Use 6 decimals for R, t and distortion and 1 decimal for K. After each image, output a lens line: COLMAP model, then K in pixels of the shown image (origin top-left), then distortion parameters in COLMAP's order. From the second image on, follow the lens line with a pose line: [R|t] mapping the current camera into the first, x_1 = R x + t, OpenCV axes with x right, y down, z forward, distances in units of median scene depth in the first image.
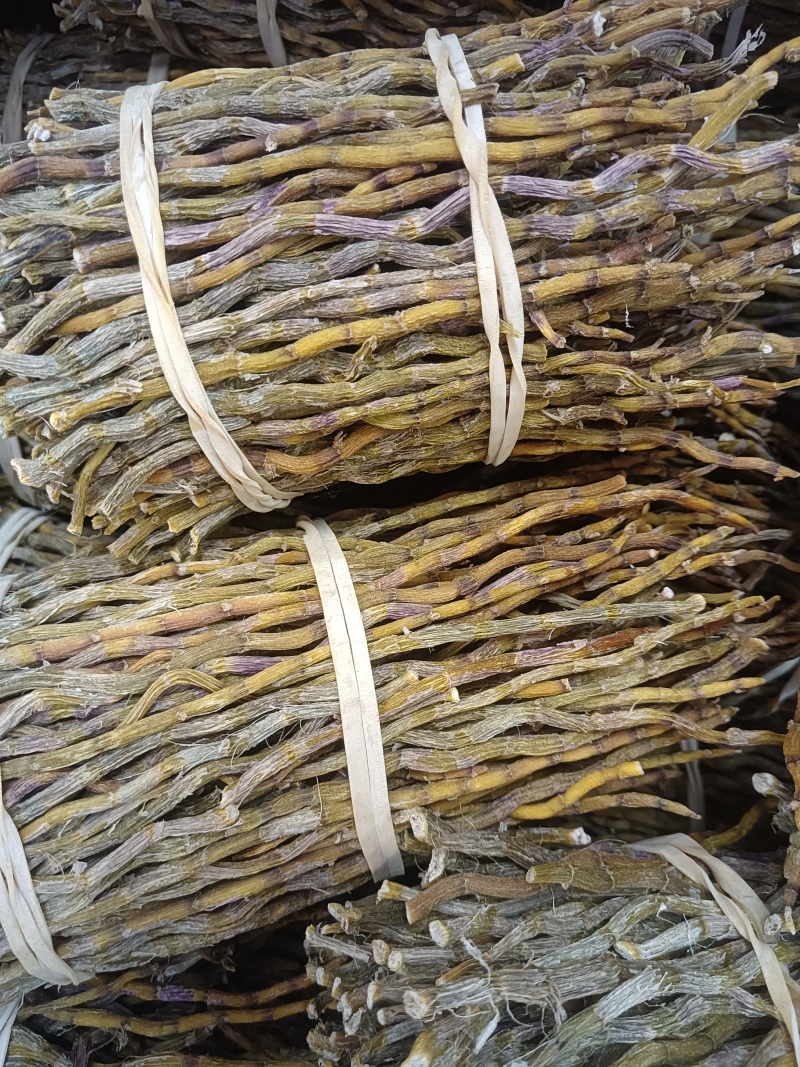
lens RADIAL K [[915.9, 0, 400.0], [0, 915.9, 533.5], [0, 0, 1]] dist [0.064310, -0.002922]
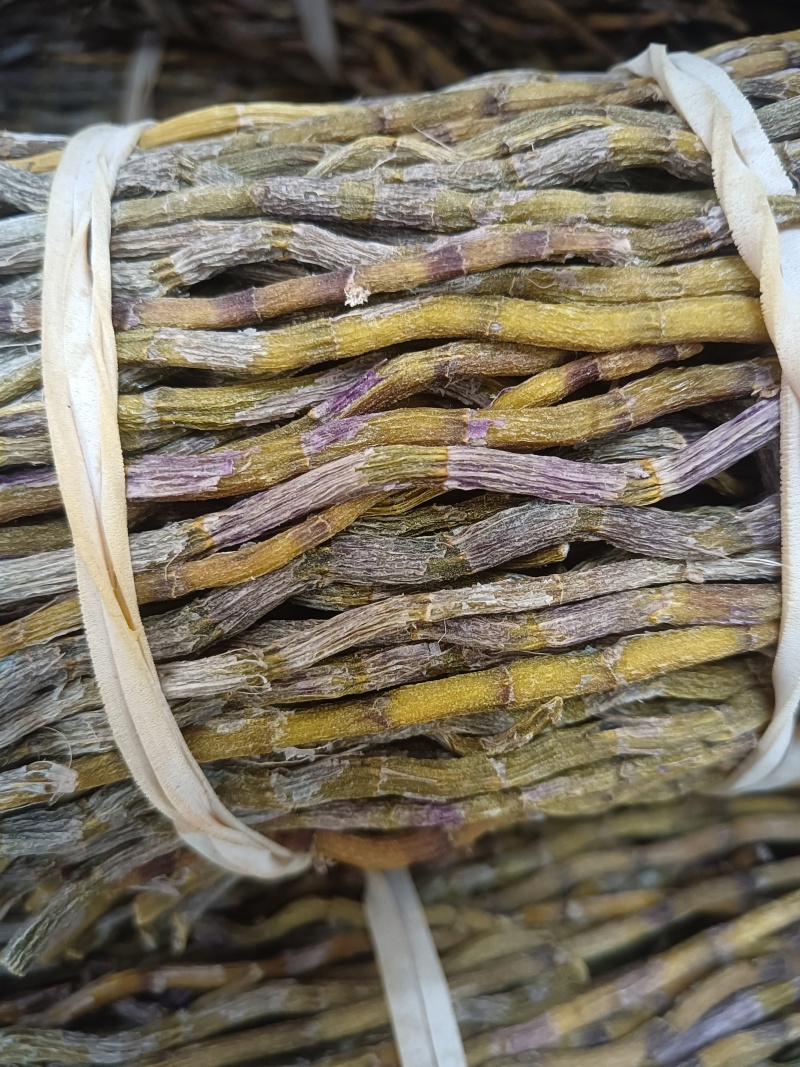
lens RADIAL K [[883.2, 0, 400.0], [0, 883.2, 533.5], [0, 0, 1]] dist [-0.009139, -0.011005]
pose [[0.999365, 0.029922, 0.019359, -0.121095], [-0.031204, 0.997080, 0.069701, -0.326712], [-0.017217, -0.070261, 0.997380, 0.540020]]
